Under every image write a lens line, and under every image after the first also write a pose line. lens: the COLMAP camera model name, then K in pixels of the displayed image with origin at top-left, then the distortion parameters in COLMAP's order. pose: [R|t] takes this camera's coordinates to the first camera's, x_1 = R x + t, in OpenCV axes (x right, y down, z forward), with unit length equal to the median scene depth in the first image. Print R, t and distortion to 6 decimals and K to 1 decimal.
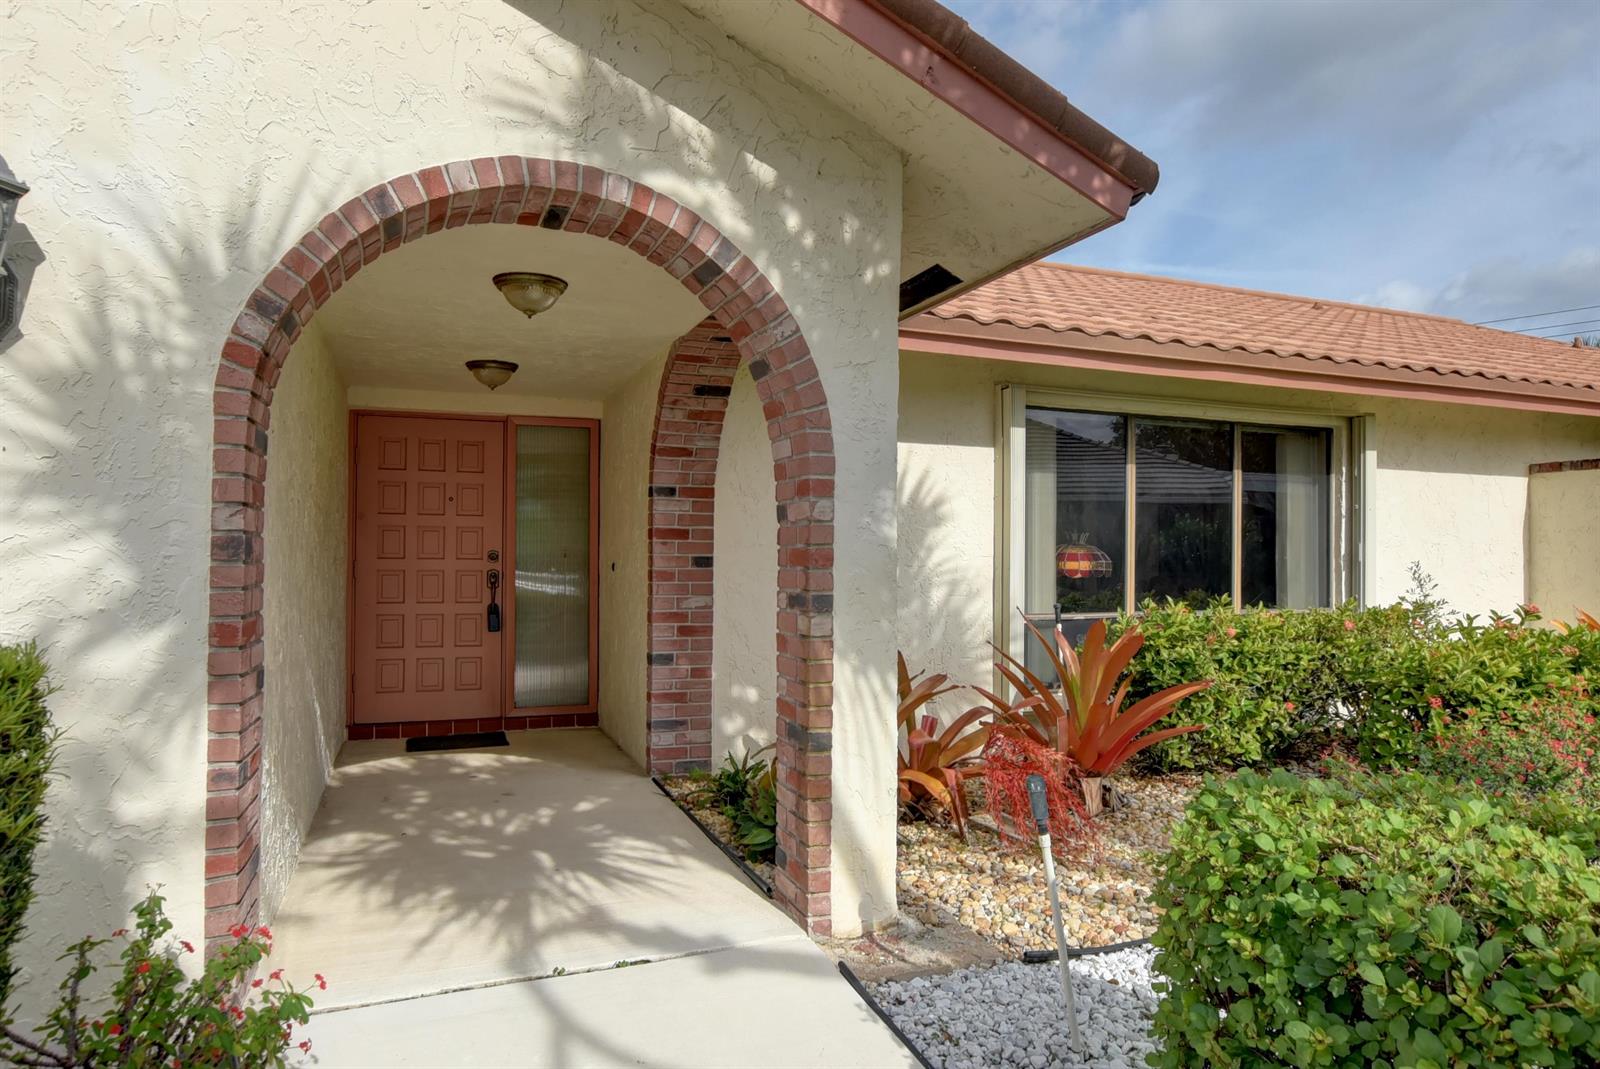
lens RADIAL K [[999.5, 0, 796.9], [0, 999.5, 538.7], [0, 0, 1]] dist [-0.004957, -0.001023]
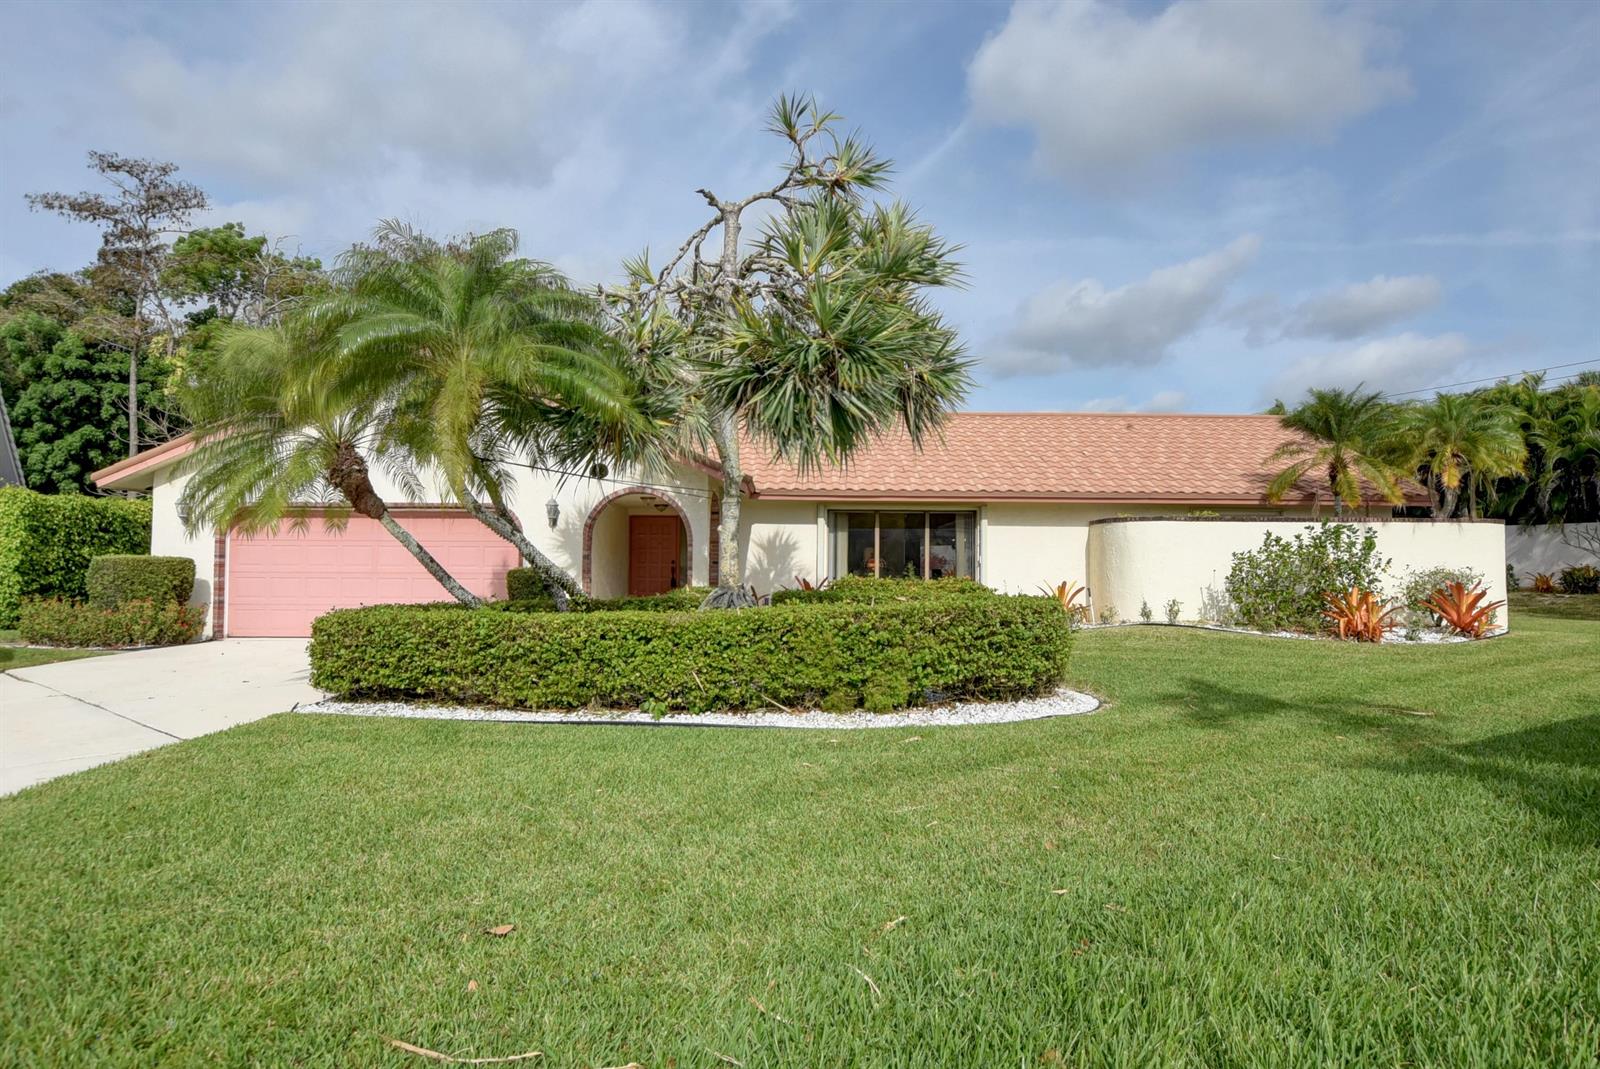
lens RADIAL K [[999.5, 0, 801.5], [0, 999.5, 534.4], [0, 0, 1]] dist [-0.004957, -0.001023]
pose [[0.932578, -0.015484, -0.360636, 1.278843], [0.005943, 0.999603, -0.027549, 0.021285], [0.360919, 0.023549, 0.932300, -1.882255]]
